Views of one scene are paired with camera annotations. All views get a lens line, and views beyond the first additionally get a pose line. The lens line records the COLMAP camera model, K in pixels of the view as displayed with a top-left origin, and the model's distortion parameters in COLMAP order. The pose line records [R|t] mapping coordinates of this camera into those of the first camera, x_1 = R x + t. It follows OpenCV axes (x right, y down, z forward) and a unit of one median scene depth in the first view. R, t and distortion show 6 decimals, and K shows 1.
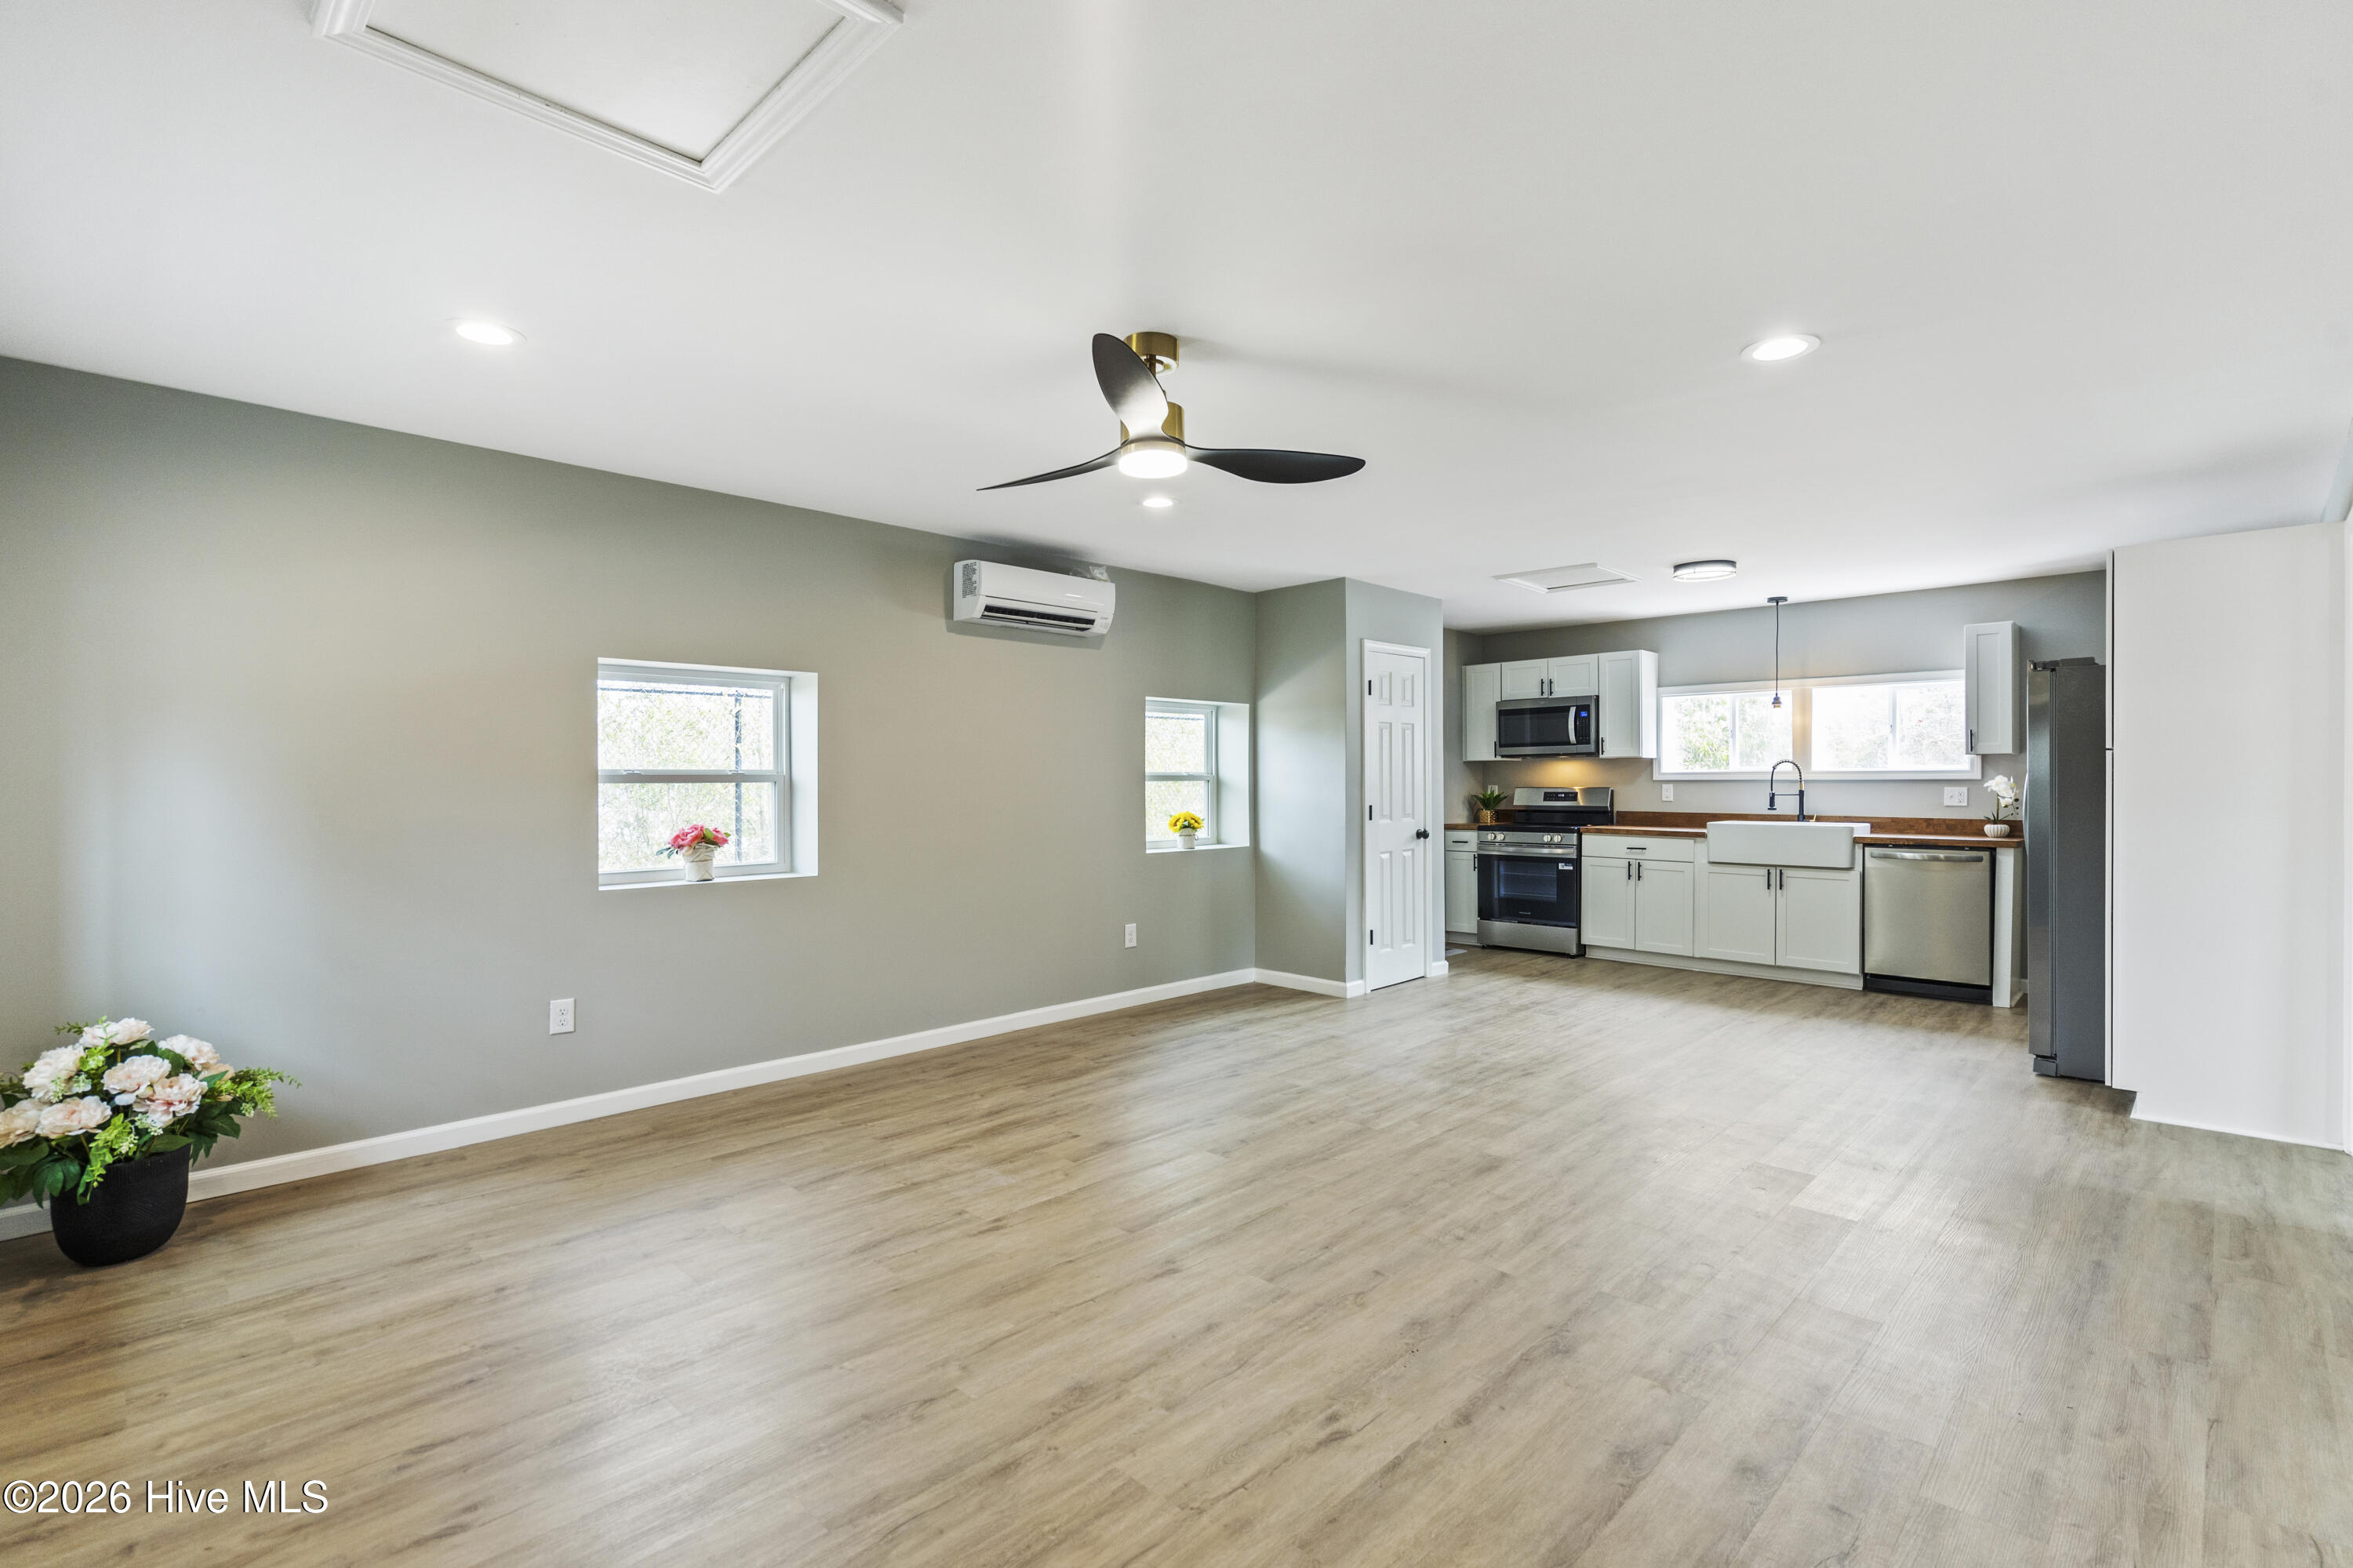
lens RADIAL K [[1083.8, 0, 1178.3], [0, 1083.8, 801.8], [0, 0, 1]] dist [-0.003853, 0.000393]
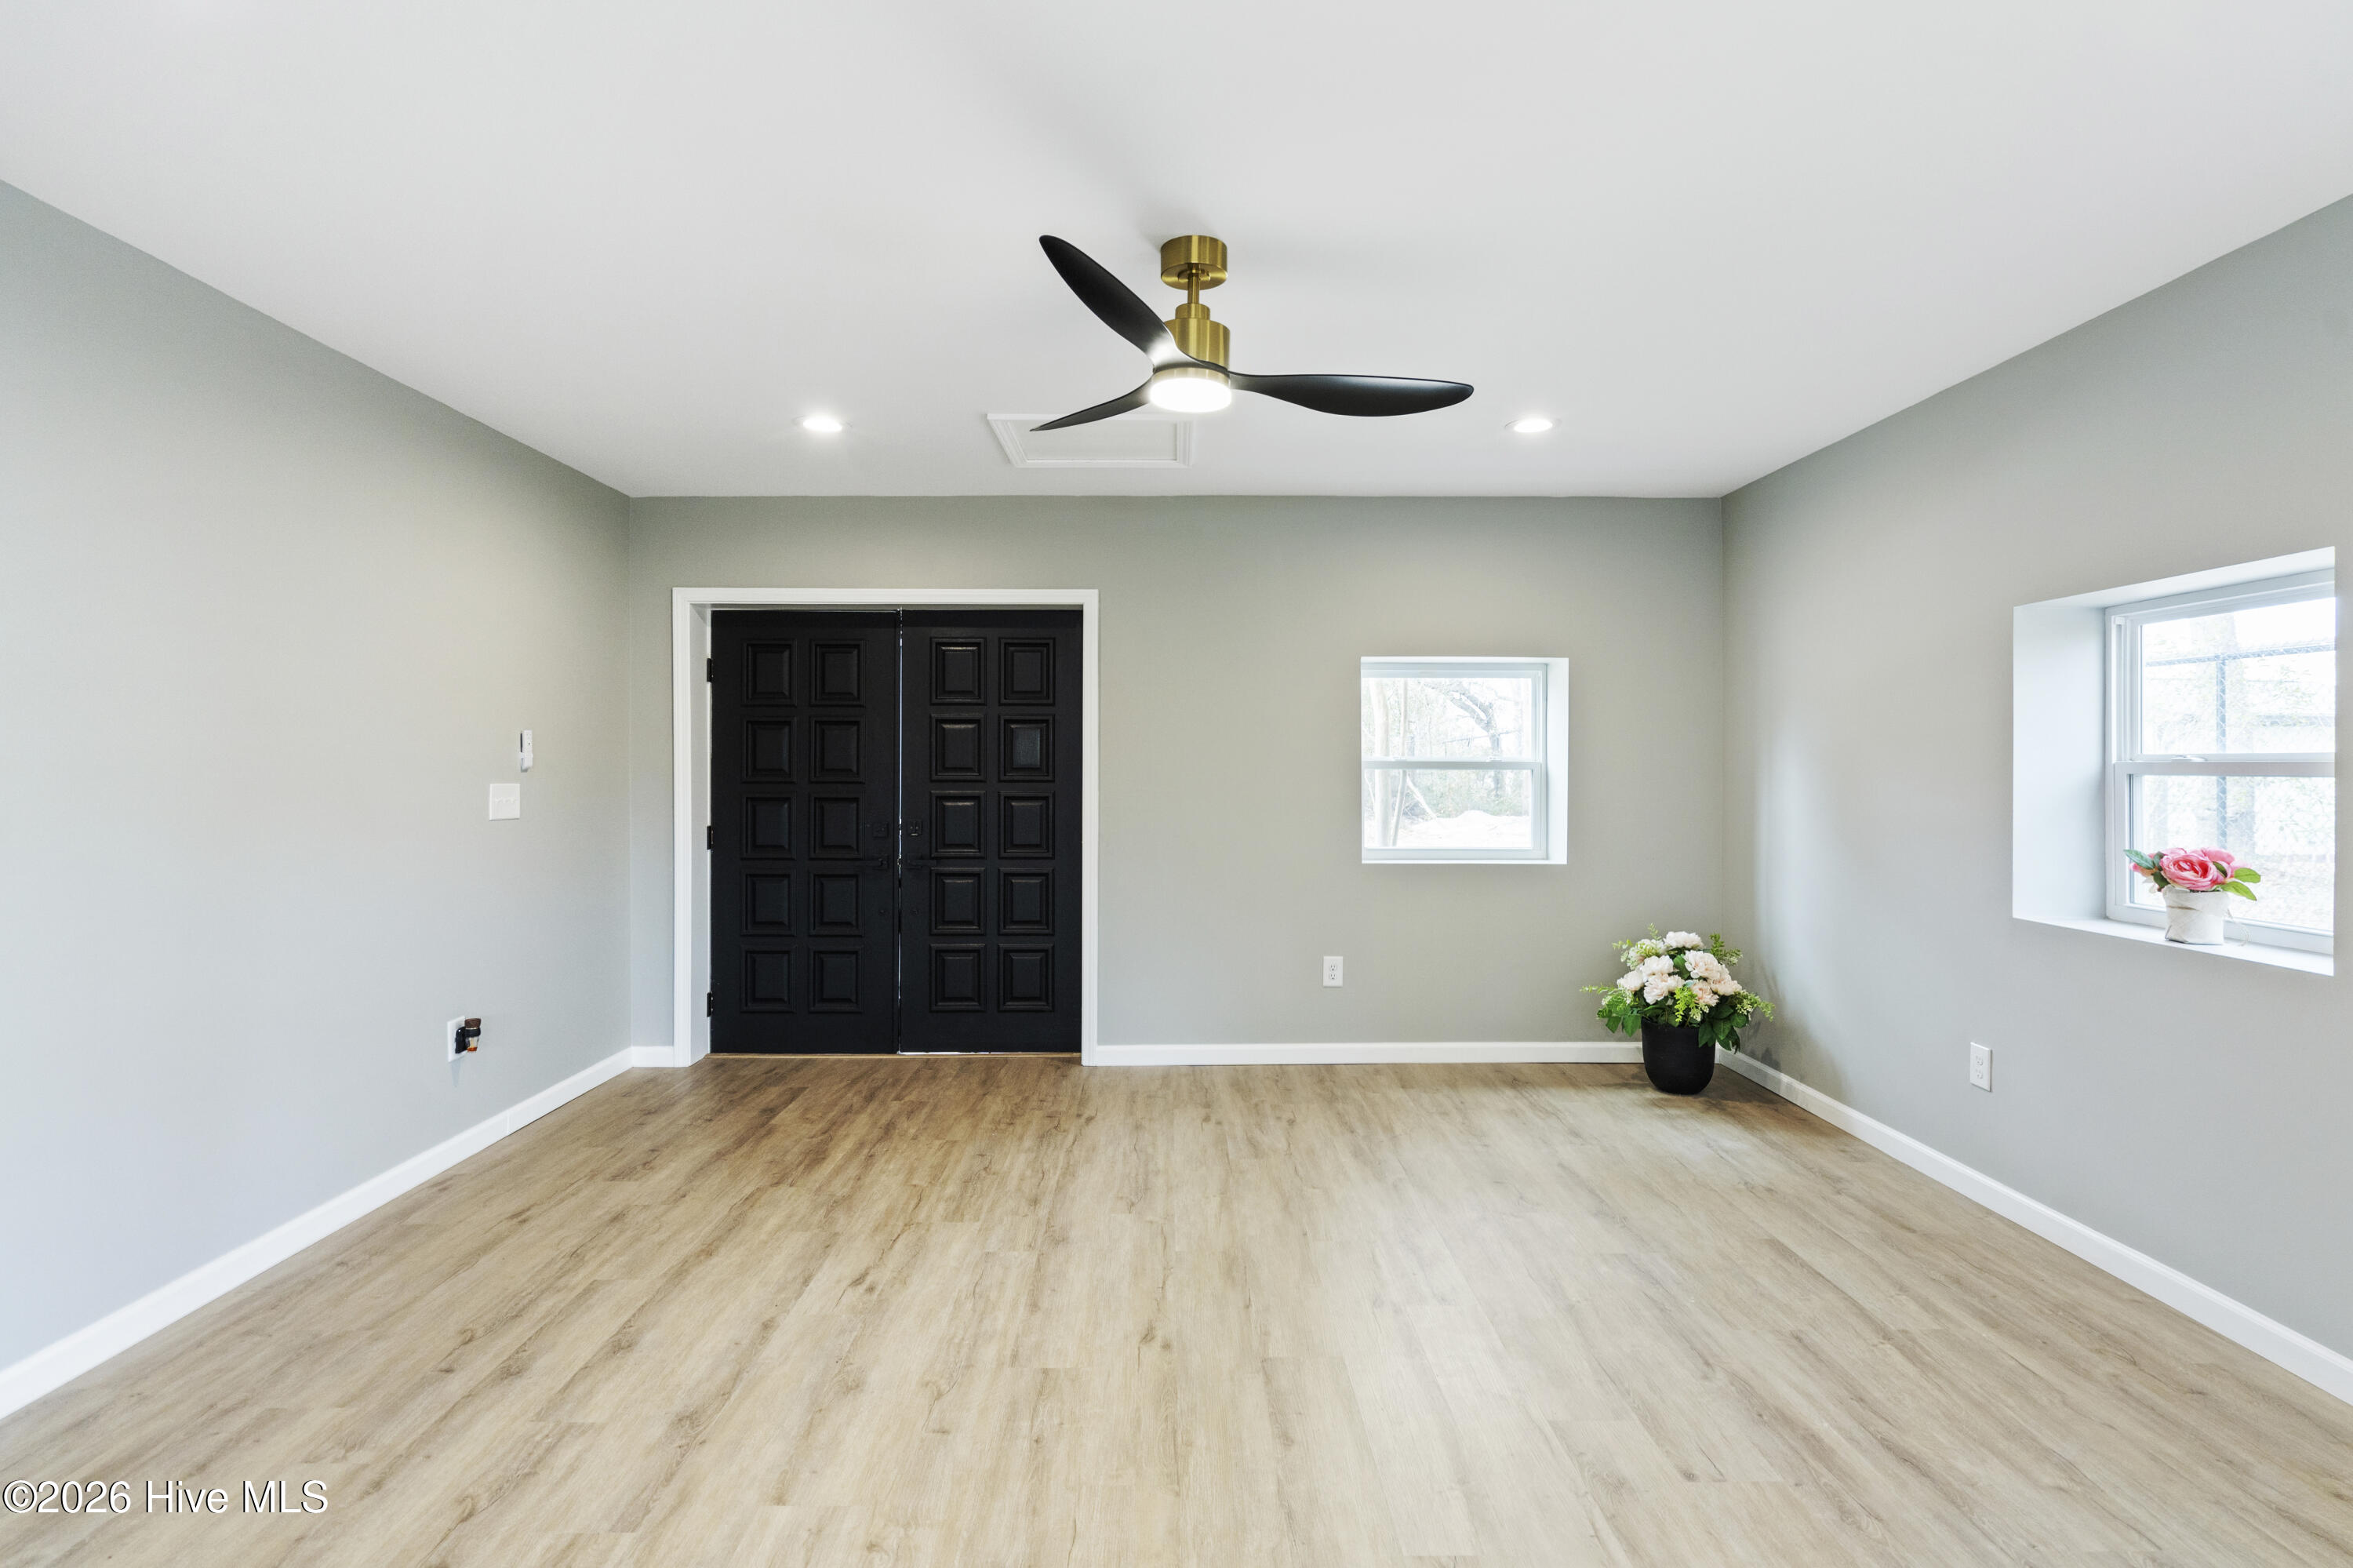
lens RADIAL K [[1129.1, 0, 1173.3], [0, 1129.1, 771.1], [0, 0, 1]] dist [-0.003174, 0.000774]
pose [[-0.710994, 0.006237, -0.703170, 0.283916], [-0.012438, 0.999693, 0.021443, -0.018915], [0.703088, 0.023992, -0.710698, 0.762195]]
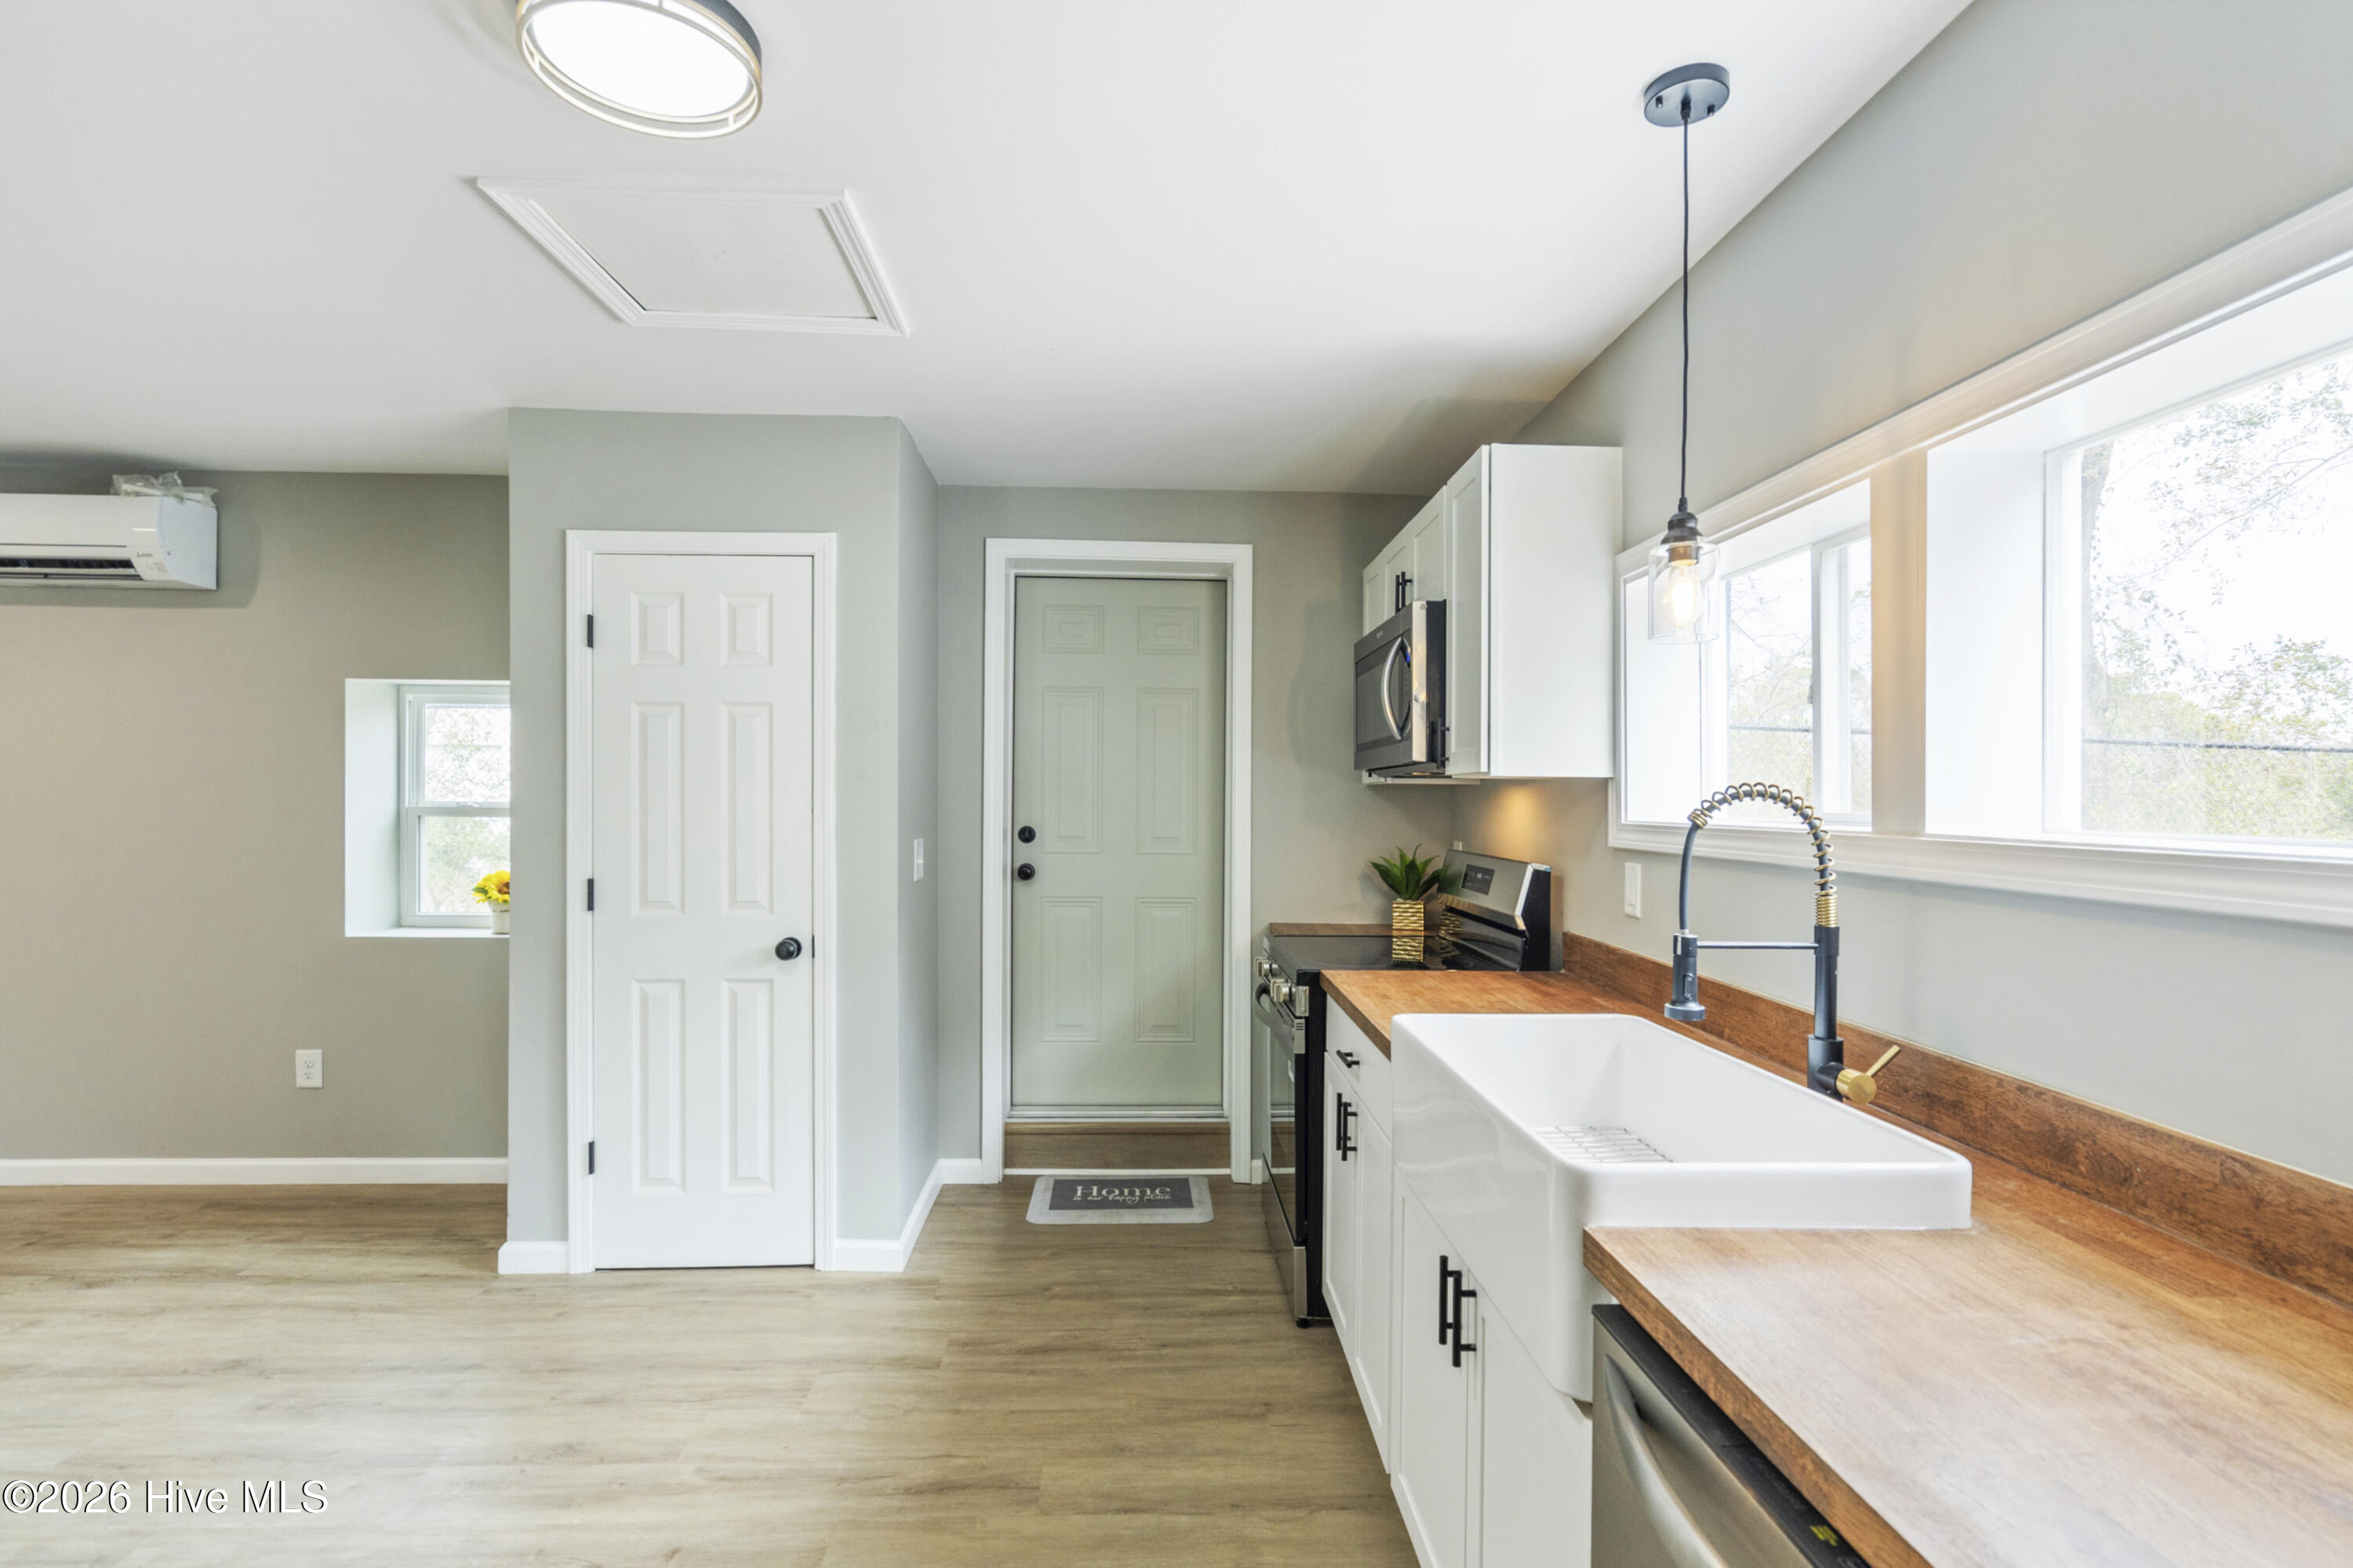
lens RADIAL K [[1130.4, 0, 1172.3], [0, 1130.4, 799.2], [0, 0, 1]] dist [0.012254, 0.000059]
pose [[0.713272, 0.012232, -0.700781, 0.743538], [-0.026126, 0.999617, -0.009144, -0.035183], [0.700400, 0.024831, 0.713318, 0.864805]]
